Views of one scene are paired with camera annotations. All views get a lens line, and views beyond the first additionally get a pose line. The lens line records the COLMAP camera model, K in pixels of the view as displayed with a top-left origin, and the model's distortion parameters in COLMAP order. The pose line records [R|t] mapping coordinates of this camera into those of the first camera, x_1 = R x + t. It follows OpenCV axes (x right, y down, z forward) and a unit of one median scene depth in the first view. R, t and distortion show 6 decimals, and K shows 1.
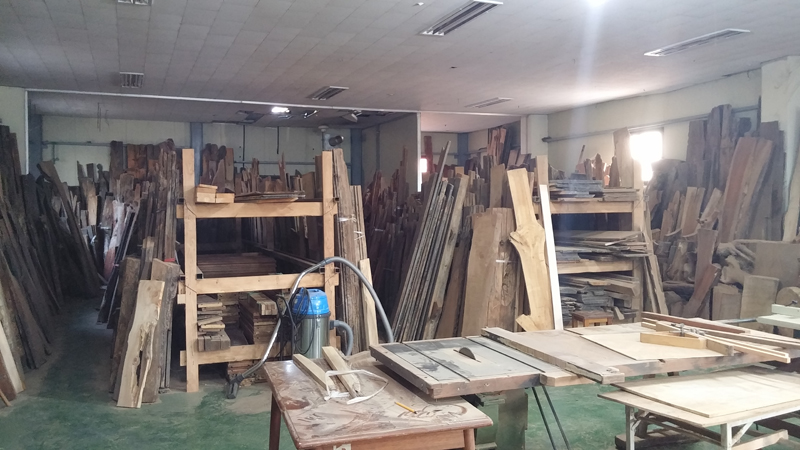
lens RADIAL K [[671.9, 0, 394.9], [0, 671.9, 222.0], [0, 0, 1]] dist [0.045375, -0.029252]
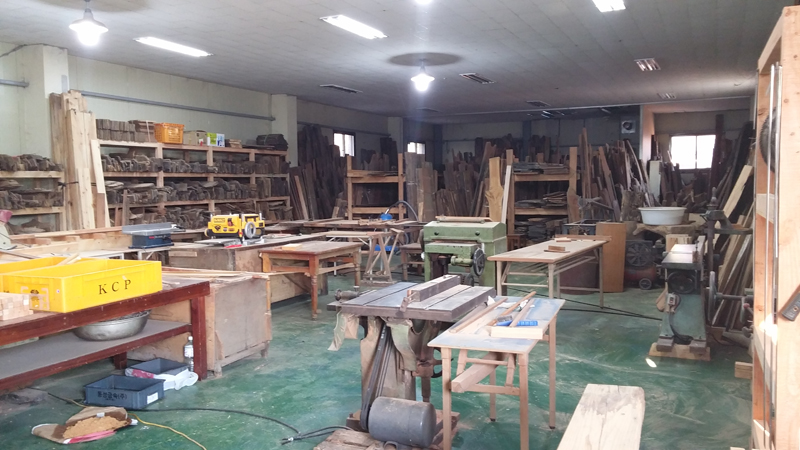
lens RADIAL K [[671.9, 0, 402.2], [0, 671.9, 226.8], [0, 0, 1]] dist [0.045375, -0.029252]
pose [[0.667648, 0.049099, -0.742856, 1.433151], [-0.012454, 0.998420, 0.054797, 0.015284], [0.744373, -0.027334, 0.667205, -0.446345]]
